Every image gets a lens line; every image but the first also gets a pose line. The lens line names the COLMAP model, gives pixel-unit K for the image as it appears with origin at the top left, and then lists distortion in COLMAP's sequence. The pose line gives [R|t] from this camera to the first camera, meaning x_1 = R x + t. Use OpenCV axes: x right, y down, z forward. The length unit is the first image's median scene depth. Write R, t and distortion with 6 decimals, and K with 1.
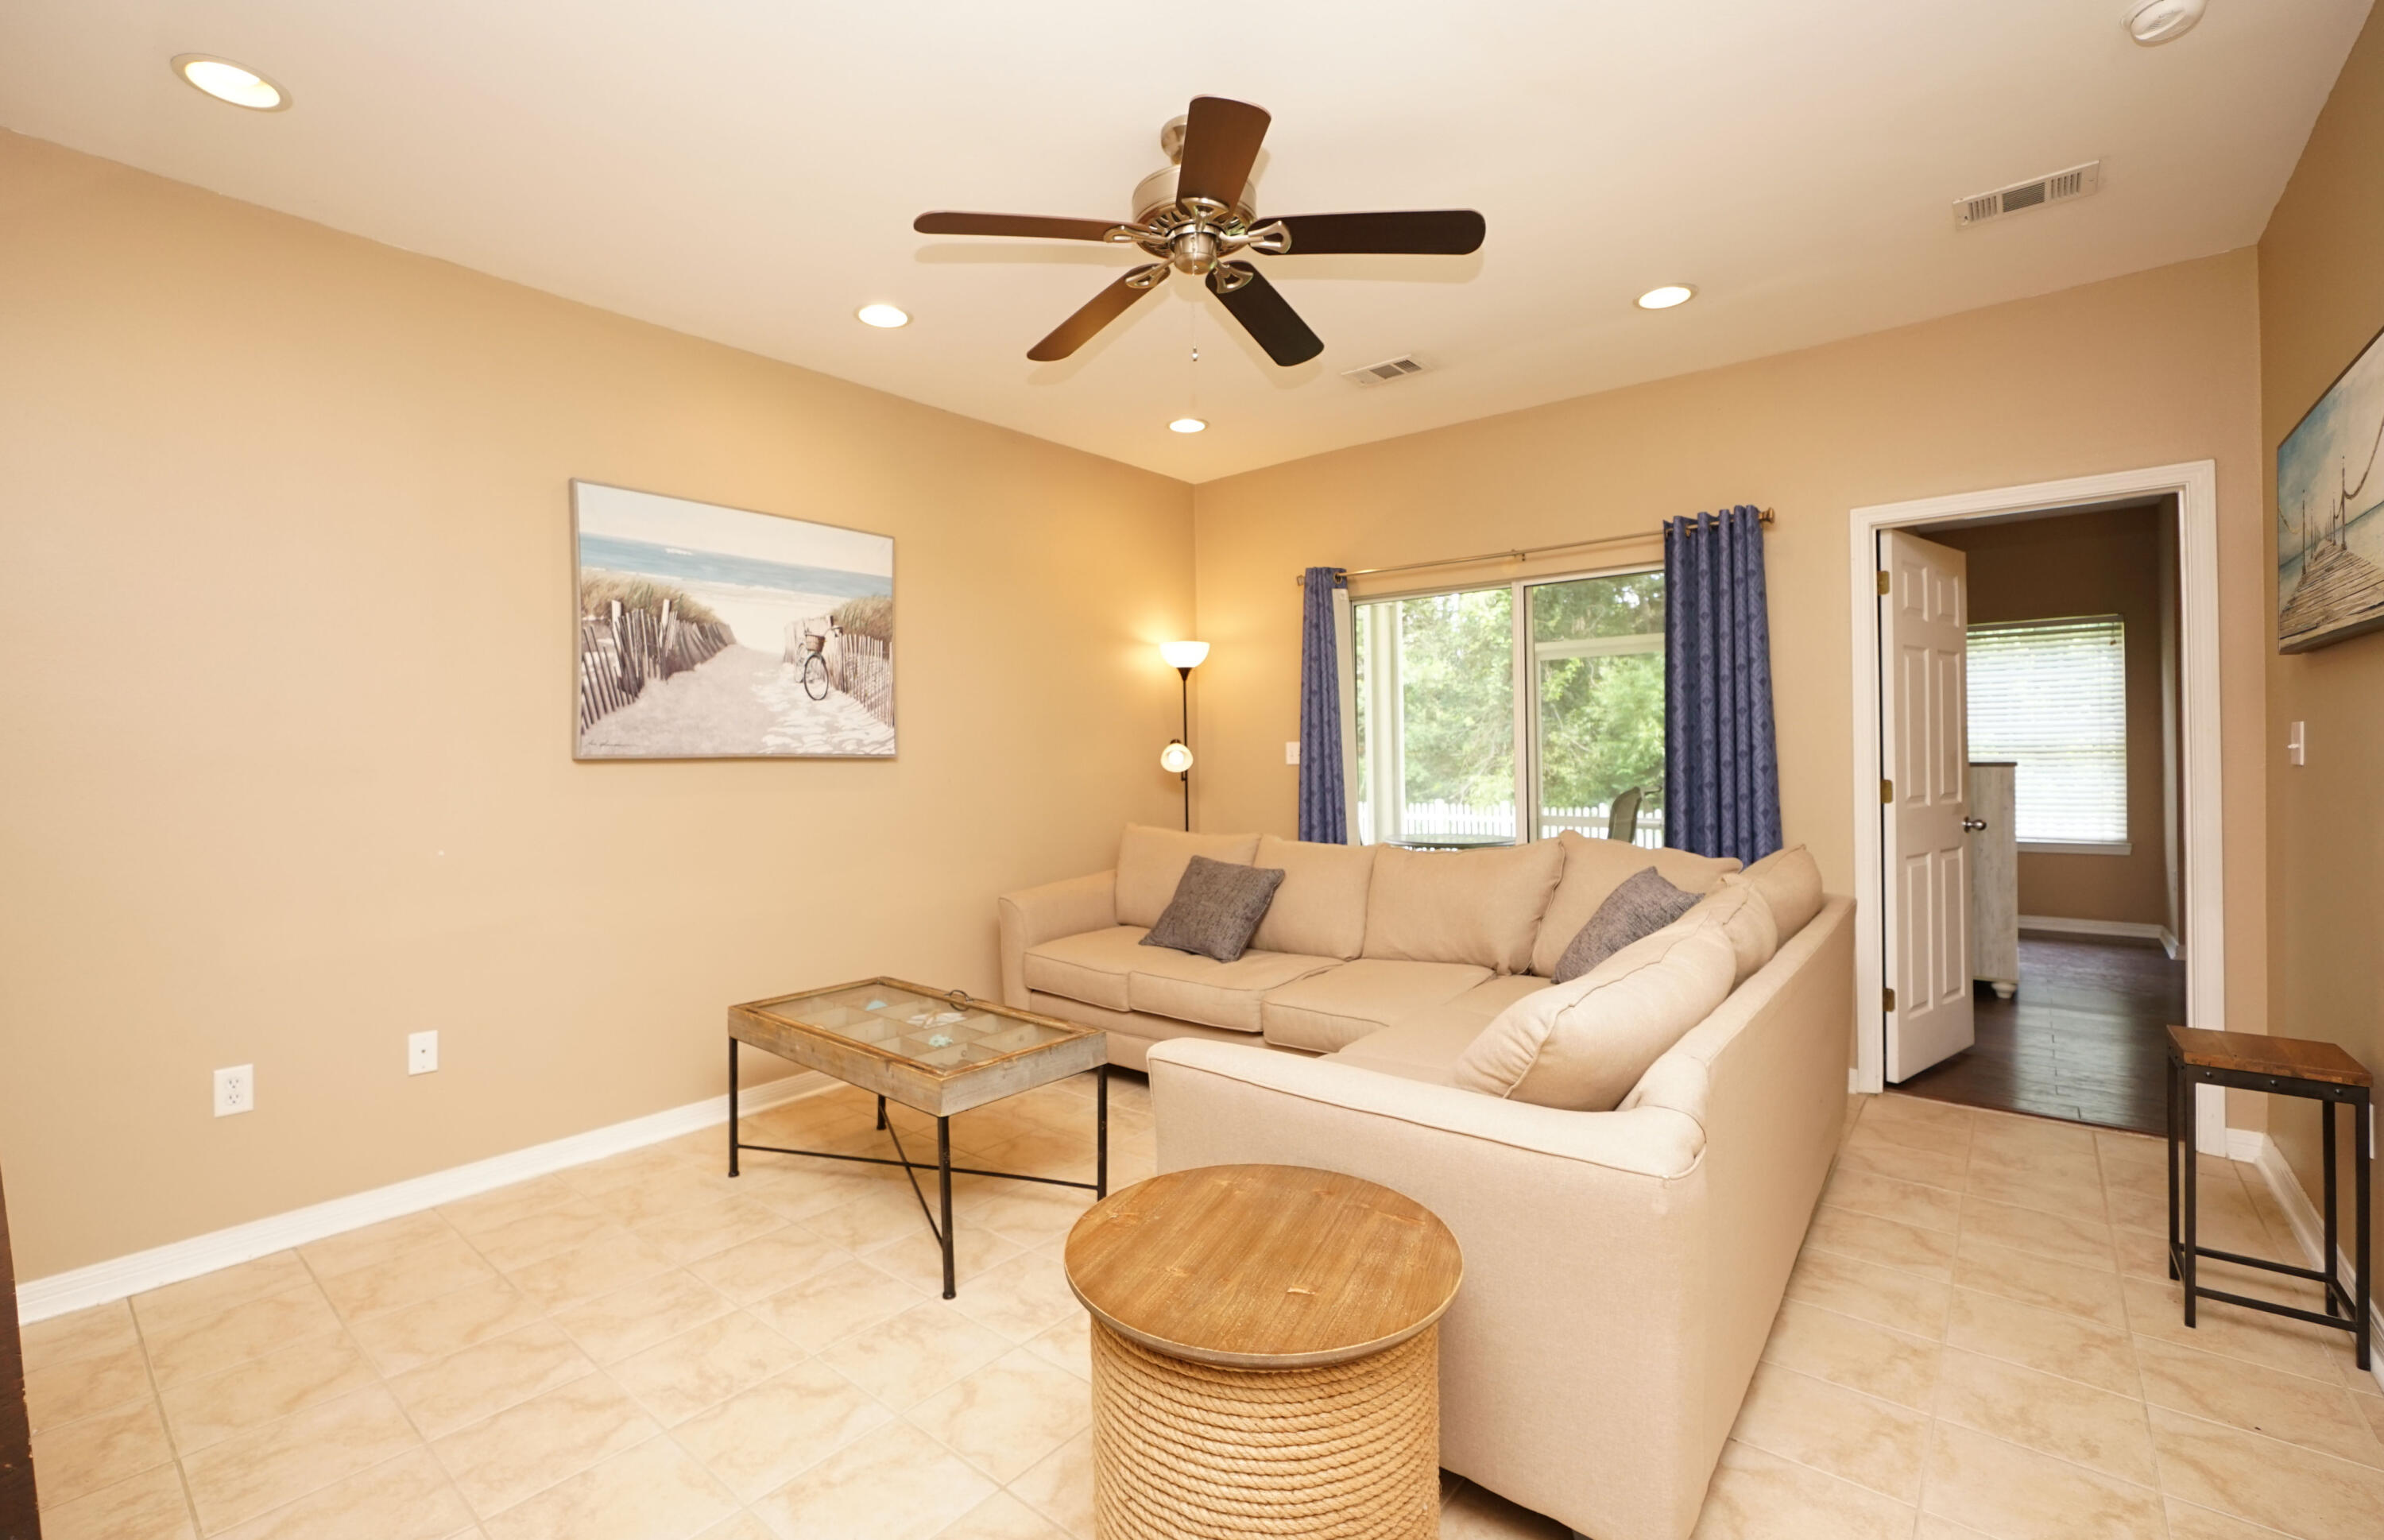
lens RADIAL K [[1018.6, 0, 1183.4], [0, 1018.6, 755.0], [0, 0, 1]] dist [-0.013709, 0.000034]
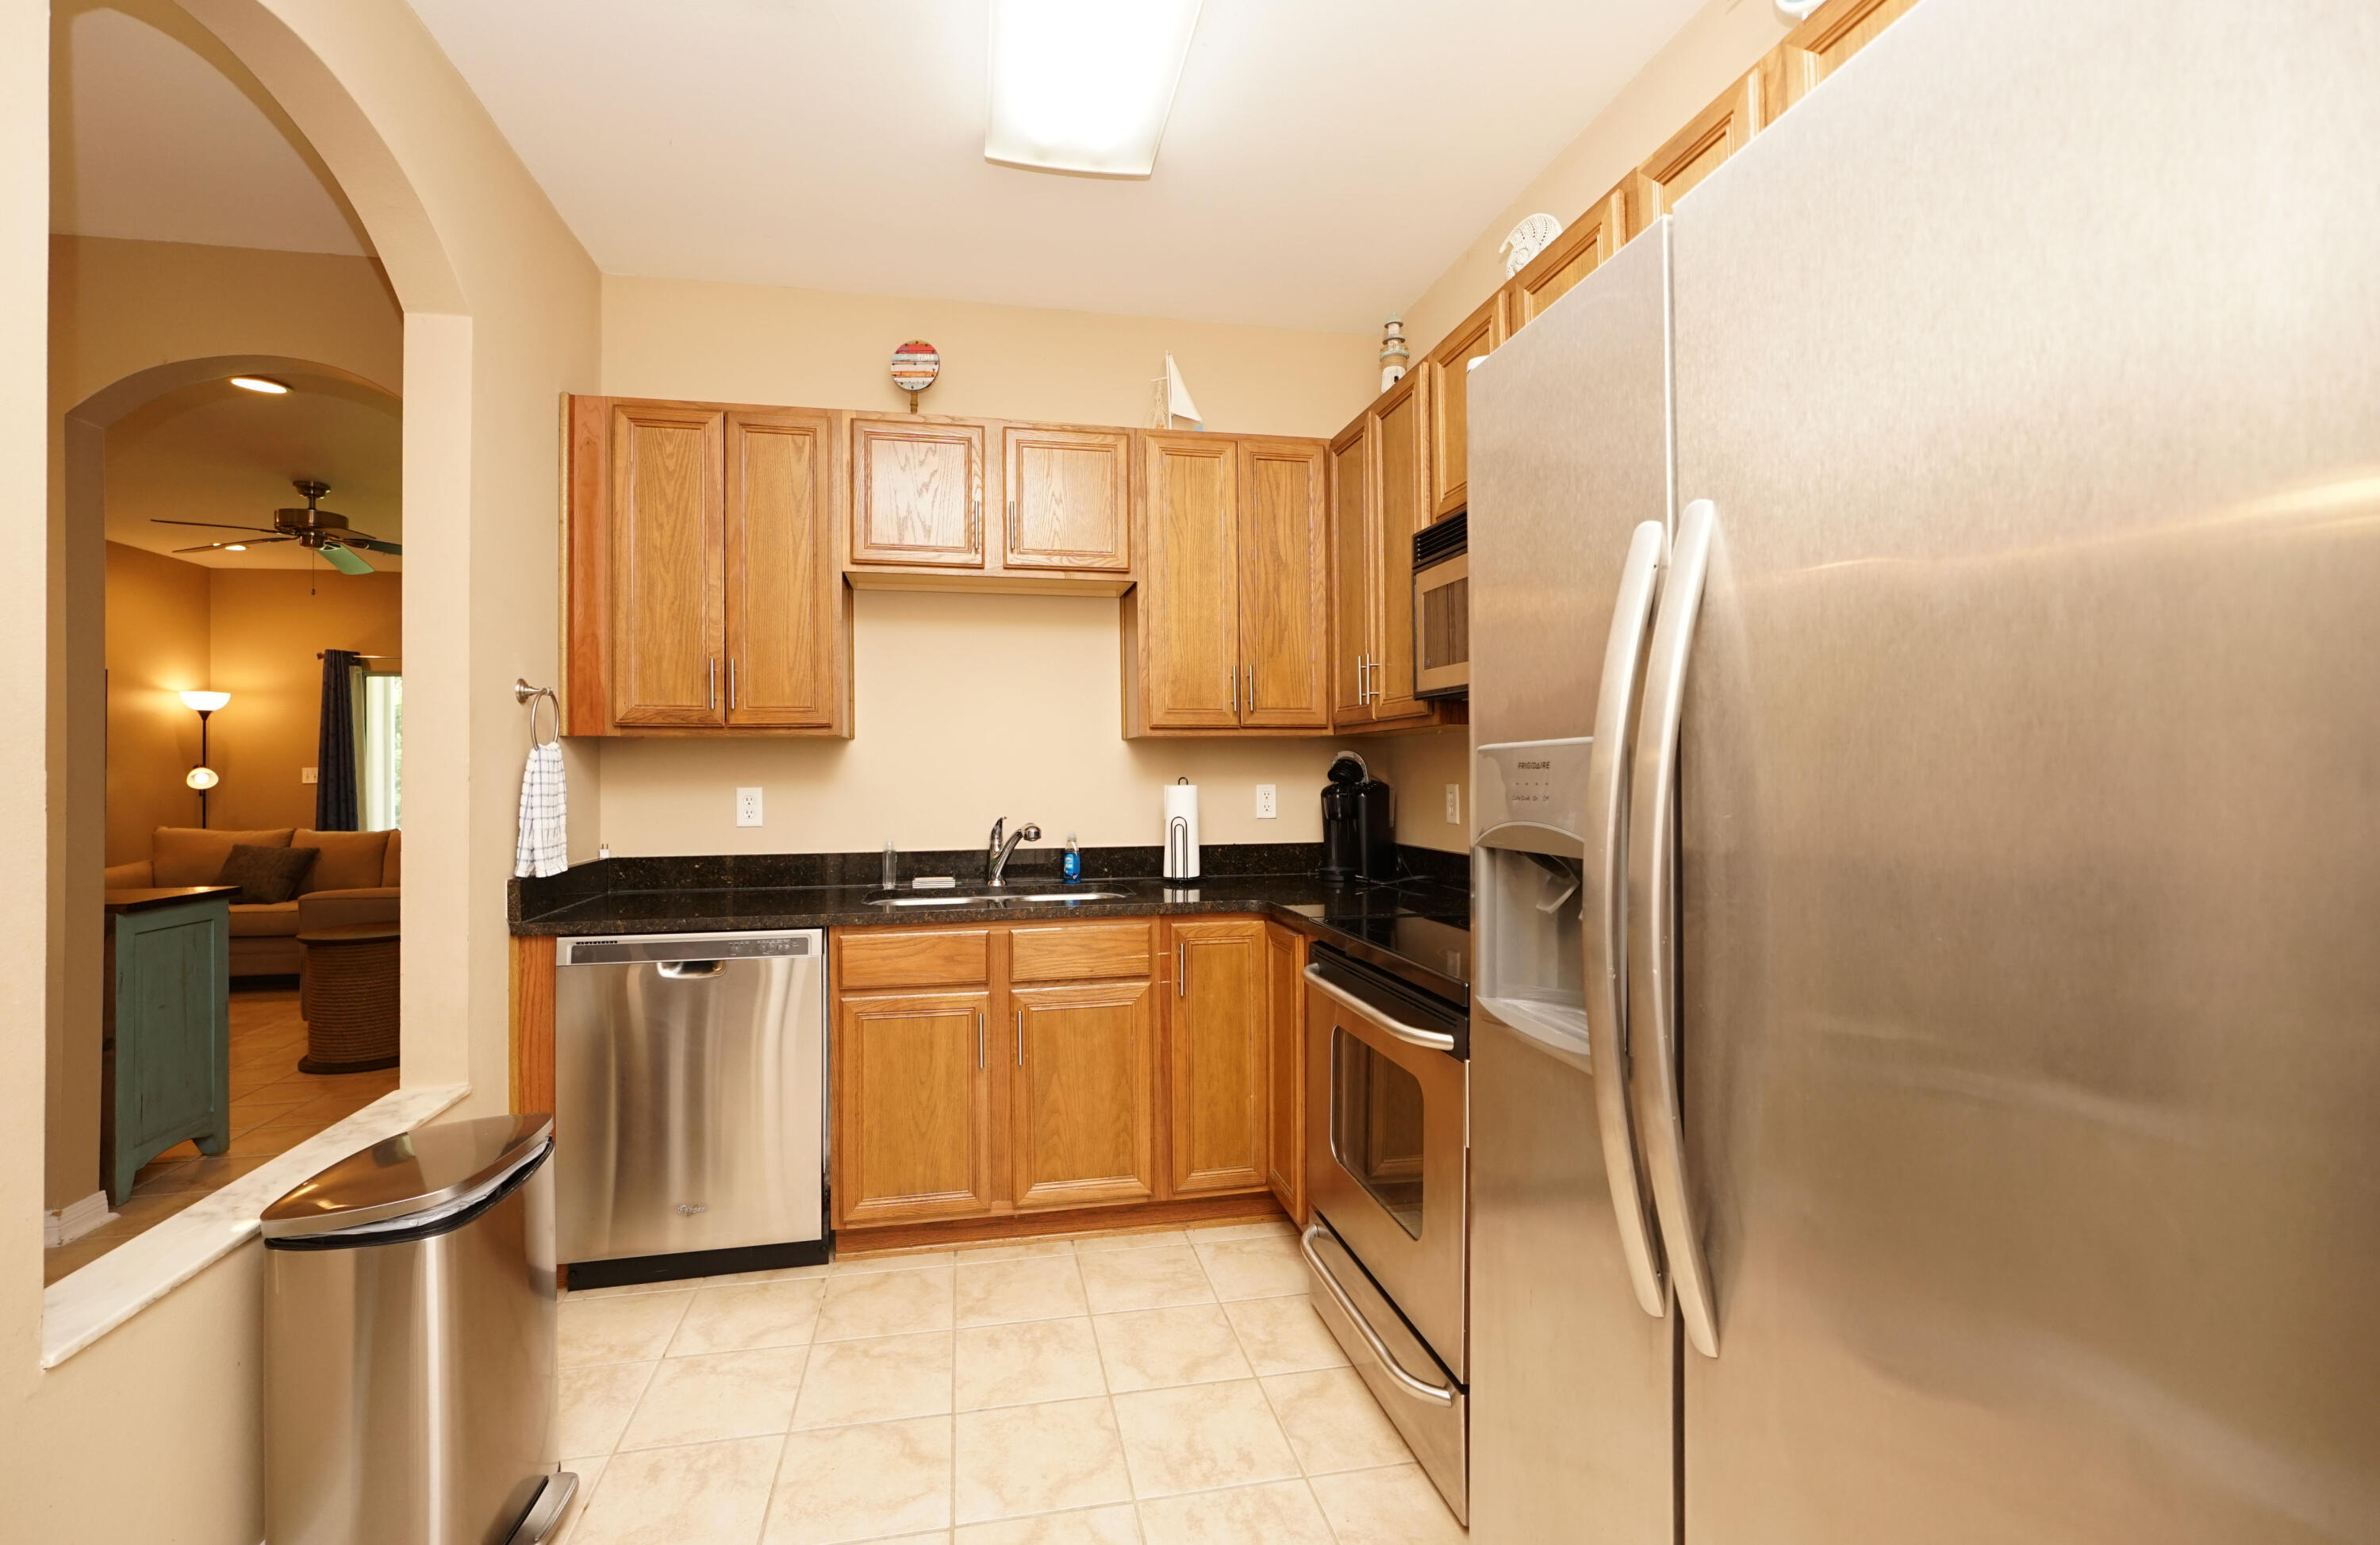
lens RADIAL K [[1017.1, 0, 1181.4], [0, 1017.1, 757.5], [0, 0, 1]] dist [-0.013709, 0.000034]
pose [[0.616623, 0.023502, 0.786907, -0.326631], [-0.002822, 0.999614, -0.027643, 0.009900], [-0.787253, 0.014825, 0.616452, -1.089335]]
